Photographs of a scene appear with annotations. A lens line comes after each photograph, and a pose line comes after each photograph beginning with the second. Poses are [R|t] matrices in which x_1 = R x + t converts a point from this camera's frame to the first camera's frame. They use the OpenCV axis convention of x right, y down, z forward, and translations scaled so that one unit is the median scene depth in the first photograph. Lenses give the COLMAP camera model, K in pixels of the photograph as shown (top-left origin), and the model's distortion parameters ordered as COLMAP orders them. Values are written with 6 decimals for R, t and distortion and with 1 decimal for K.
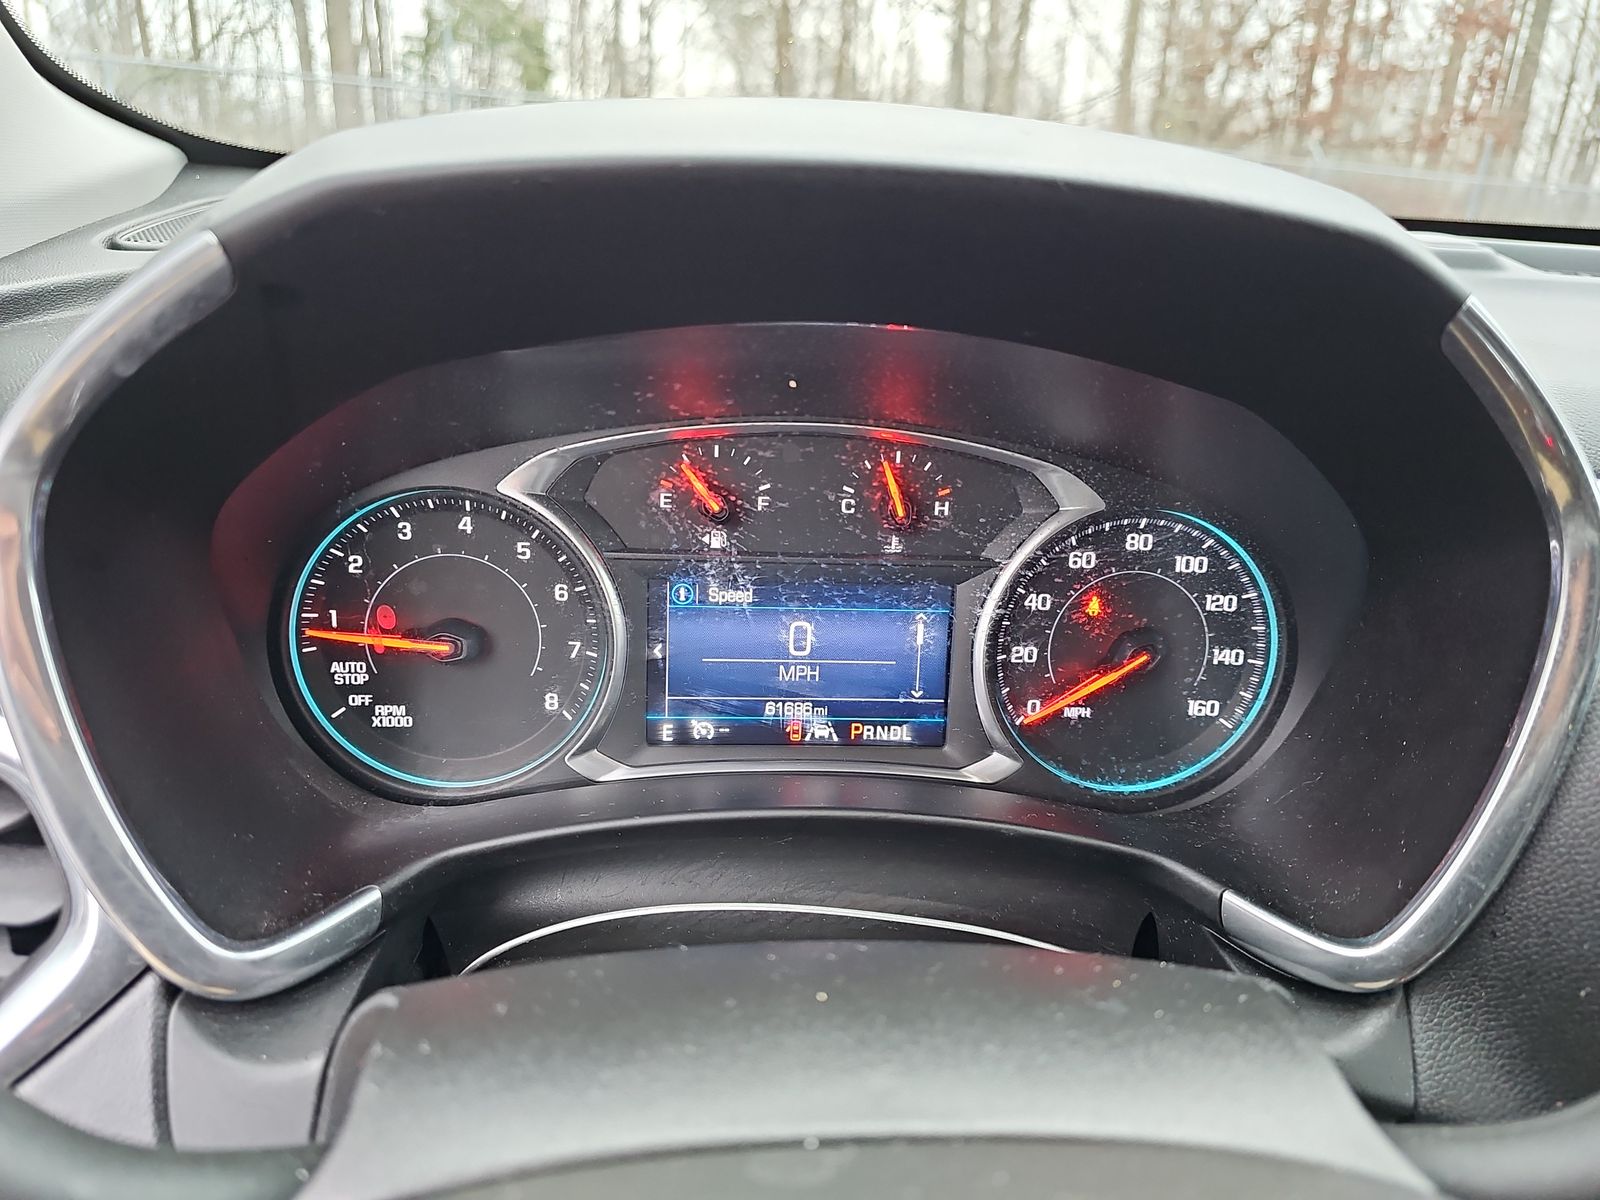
lens RADIAL K [[1078.8, 0, 824.0], [0, 1078.8, 598.0], [0, 0, 1]] dist [0.048471, -0.070336]
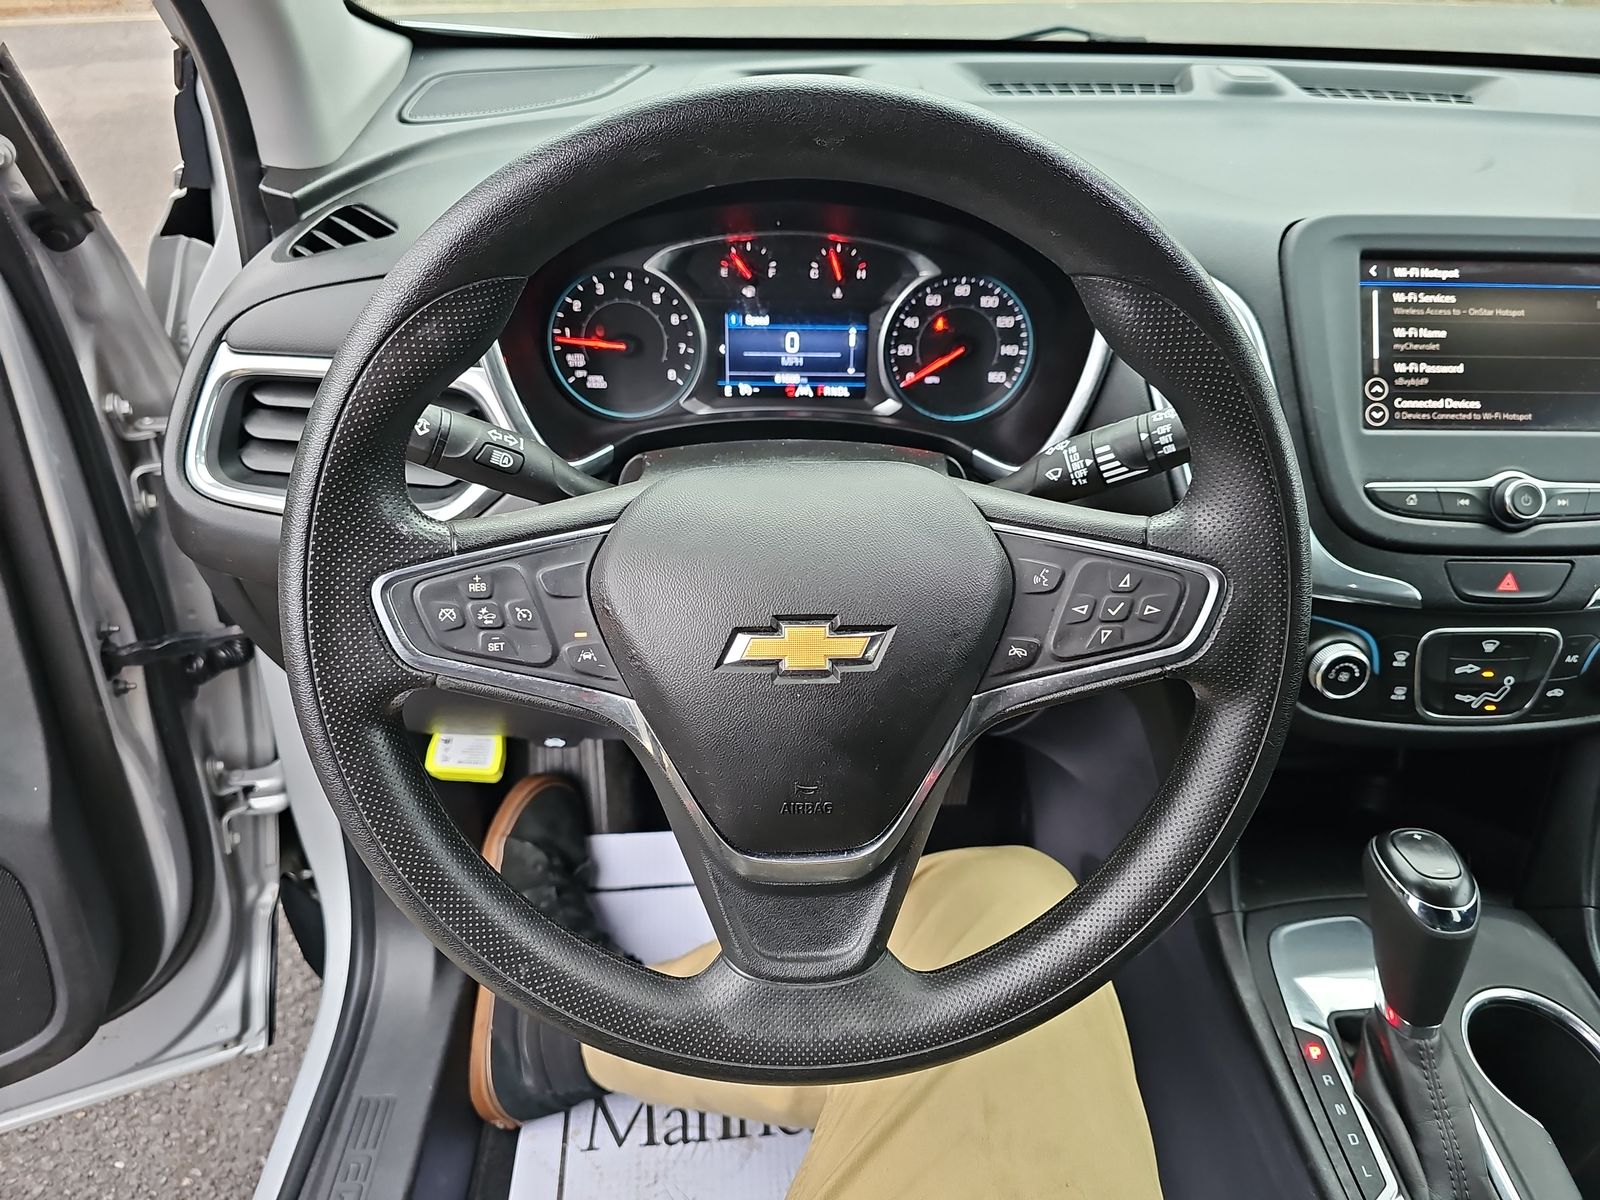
lens RADIAL K [[1078.8, 0, 824.0], [0, 1078.8, 598.0], [0, 0, 1]] dist [0.048471, -0.070336]
pose [[0.999195, -0.000332, -0.040106, 0.119128], [0.009267, 0.974817, 0.222812, 0.053815], [0.039022, -0.223004, 0.974036, -1.081477]]
